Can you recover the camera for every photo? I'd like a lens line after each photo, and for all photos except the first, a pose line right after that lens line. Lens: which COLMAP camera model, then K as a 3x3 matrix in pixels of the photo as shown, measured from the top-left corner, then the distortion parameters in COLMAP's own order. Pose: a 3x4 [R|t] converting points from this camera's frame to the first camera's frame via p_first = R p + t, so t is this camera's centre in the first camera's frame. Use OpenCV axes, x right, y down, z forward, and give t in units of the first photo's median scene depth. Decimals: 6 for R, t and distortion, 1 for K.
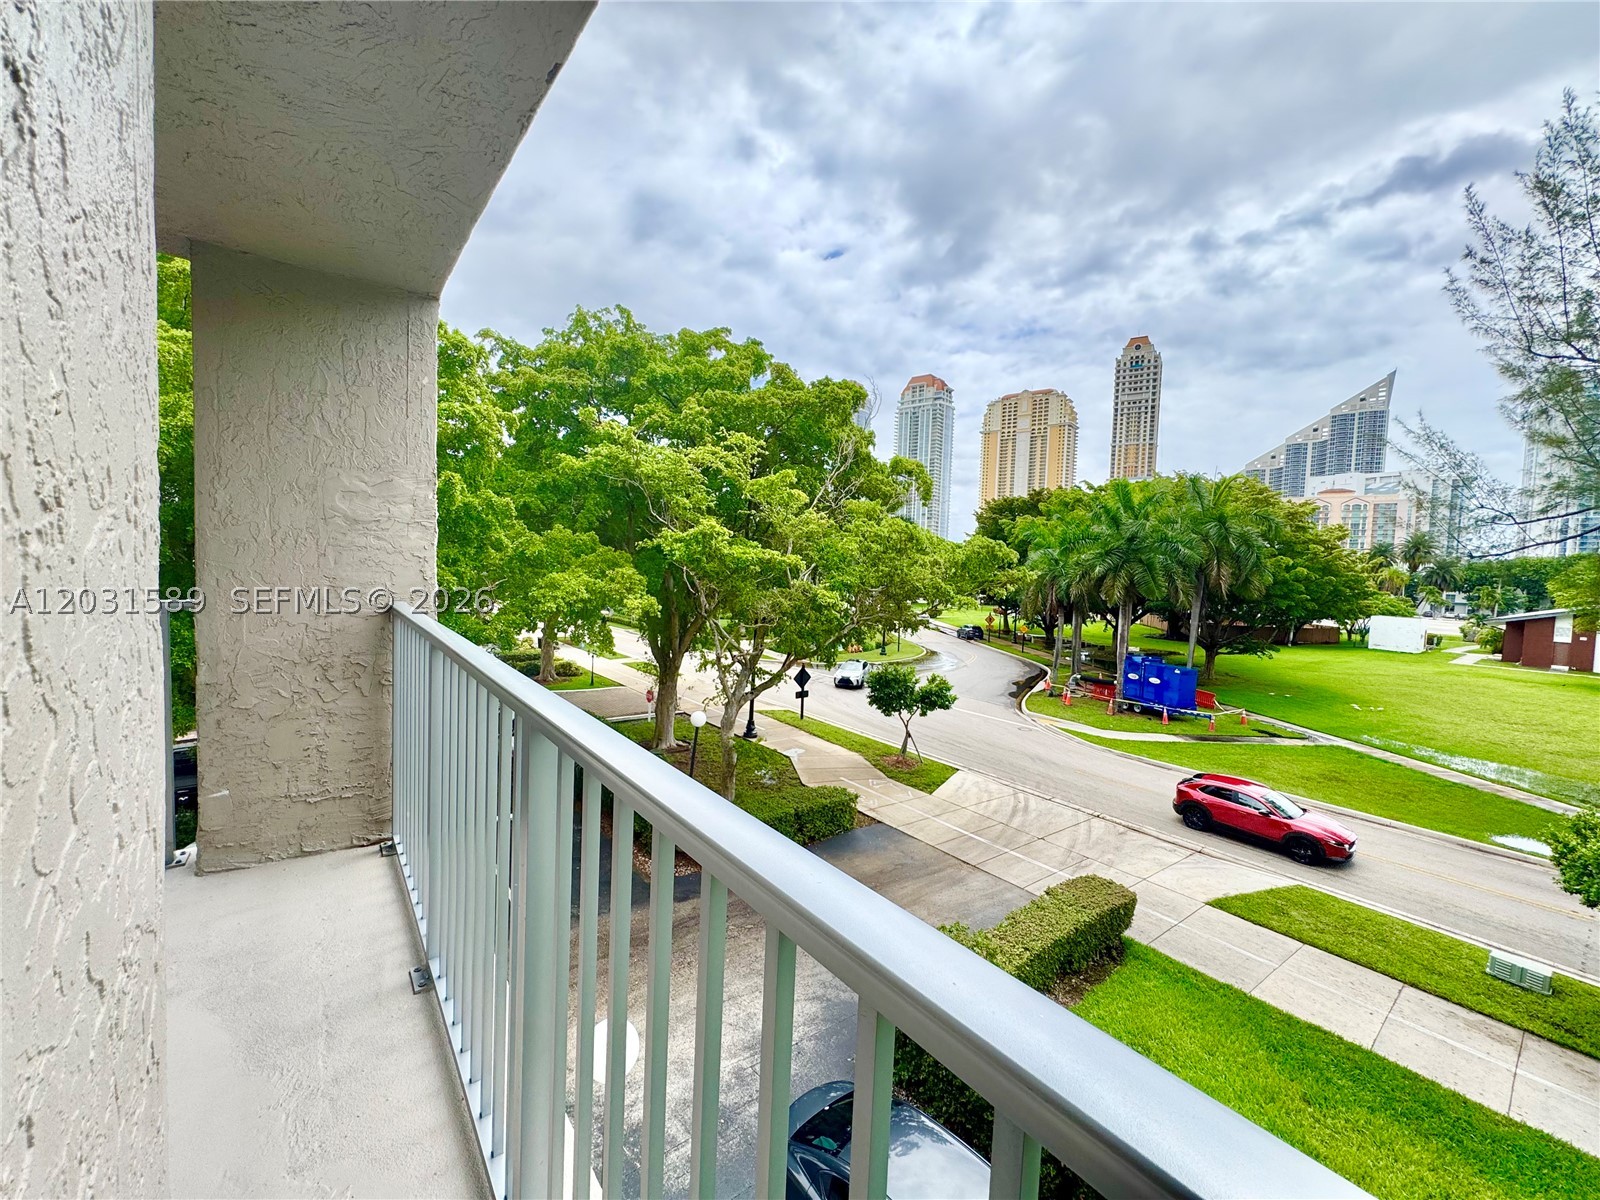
lens RADIAL K [[638.0, 0, 800.7], [0, 638.0, 599.8], [0, 0, 1]] dist [-0.001215, 0.000581]
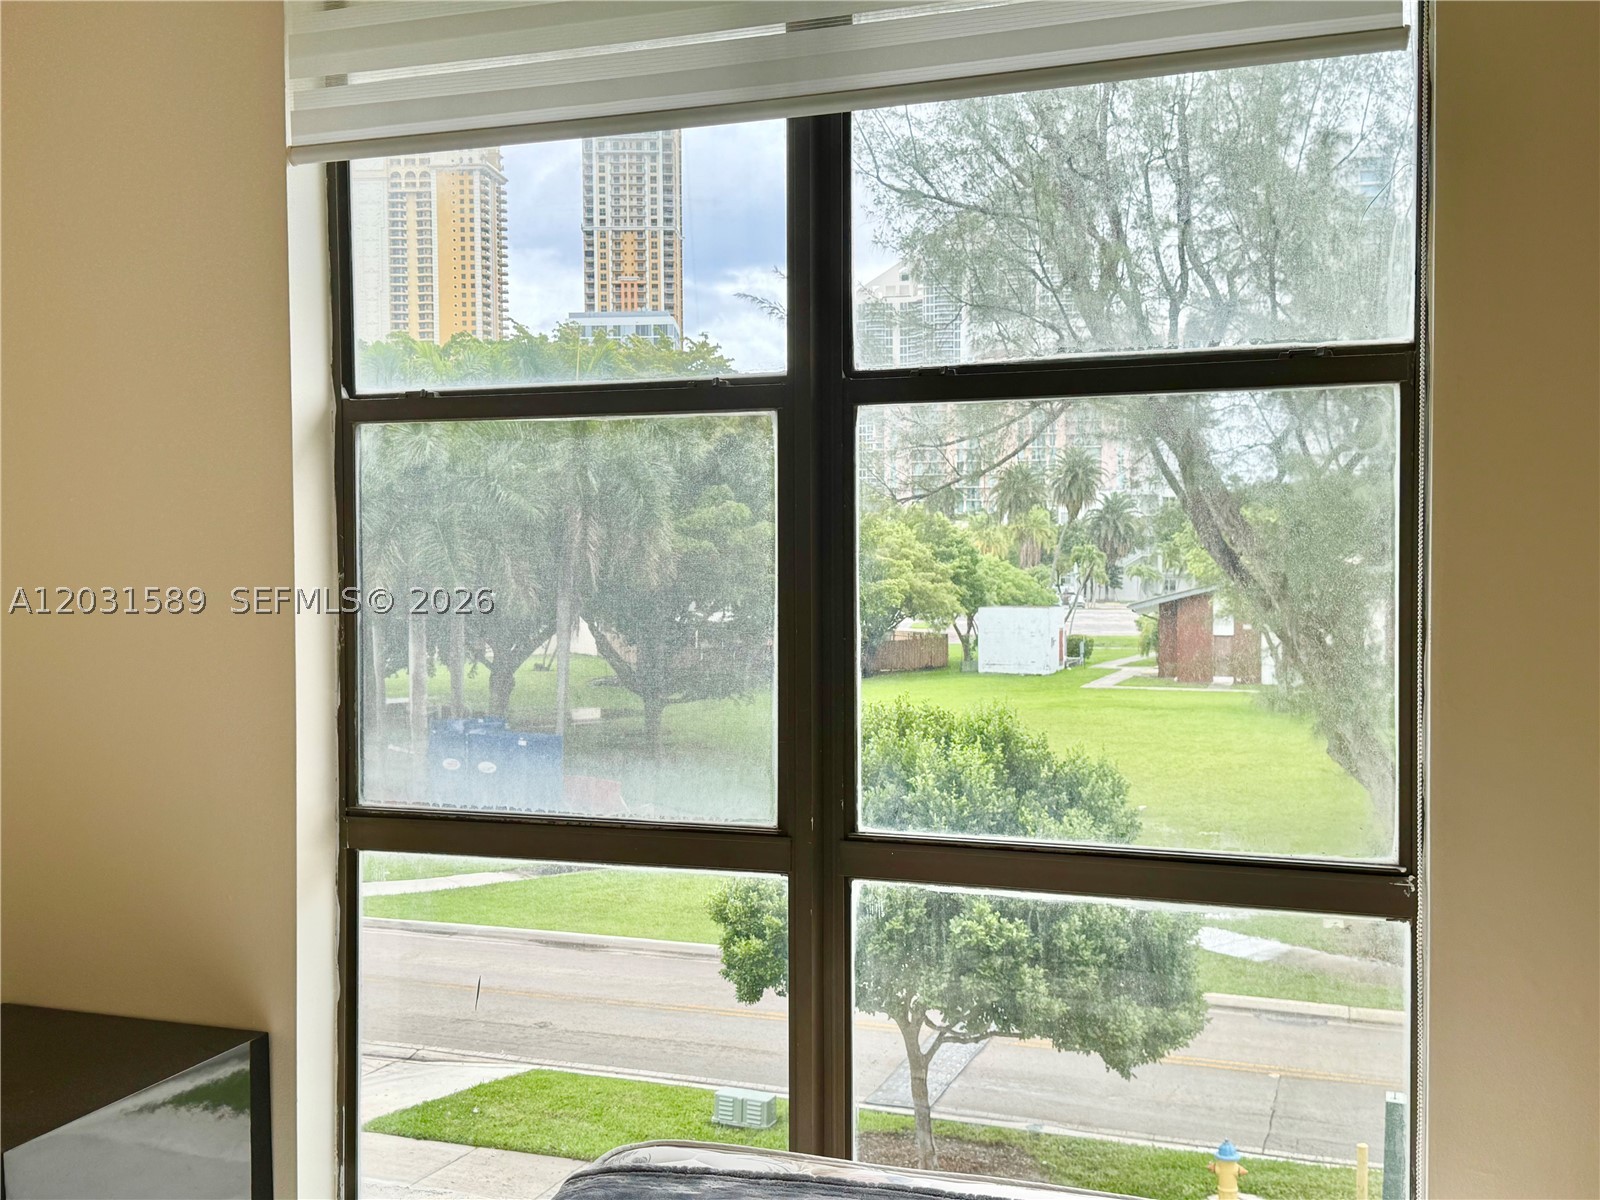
lens RADIAL K [[1726.3, 0, 800.0], [0, 1726.3, 600.0], [0, 0, 1]] dist [0.068615, -0.001263]
pose [[0.849364, -0.051732, 0.525266, 0.060615], [0.058831, 0.998263, 0.003185, 0.008819], [-0.524518, 0.028196, 0.850932, -0.177160]]
